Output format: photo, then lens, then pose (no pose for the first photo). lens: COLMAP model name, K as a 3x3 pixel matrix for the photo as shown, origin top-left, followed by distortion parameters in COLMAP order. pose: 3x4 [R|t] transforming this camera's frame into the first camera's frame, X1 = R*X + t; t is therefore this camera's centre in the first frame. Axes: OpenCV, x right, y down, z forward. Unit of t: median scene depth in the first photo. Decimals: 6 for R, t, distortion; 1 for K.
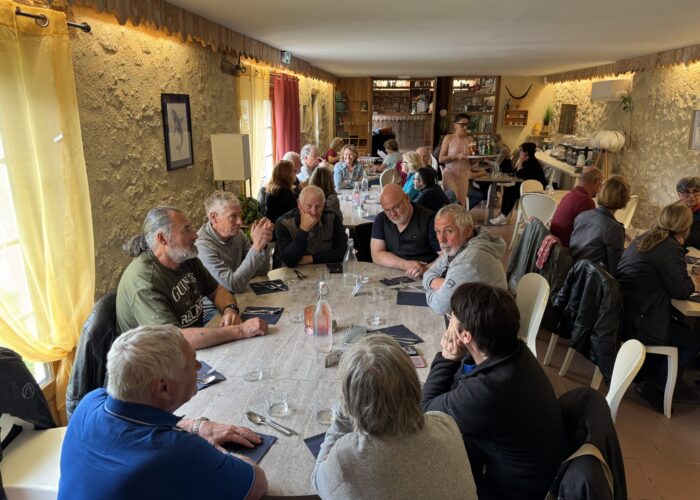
lens RADIAL K [[495.3, 0, 355.7], [0, 495.3, 248.6], [0, 0, 1]] dist [0.060541, -0.055115]
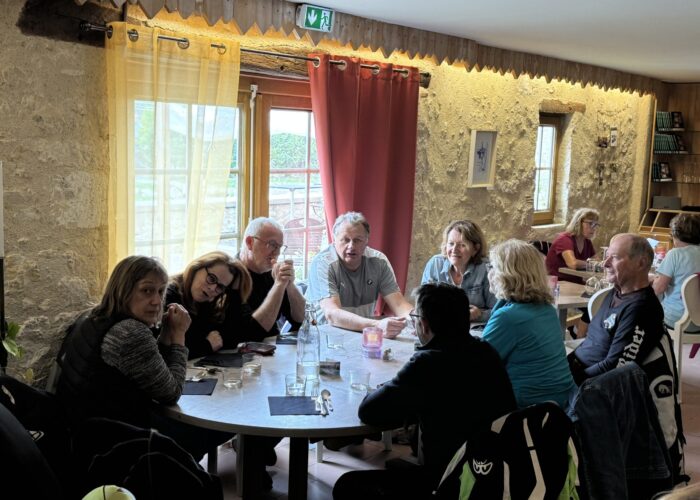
lens RADIAL K [[879.0, 0, 357.2], [0, 879.0, 248.8], [0, 0, 1]] dist [0.120221, 0.000000]
pose [[0.839150, 0.093334, -0.535832, 0.309509], [-0.182197, 0.976485, -0.115243, -0.081582], [0.512476, 0.194333, 0.836423, 0.344189]]
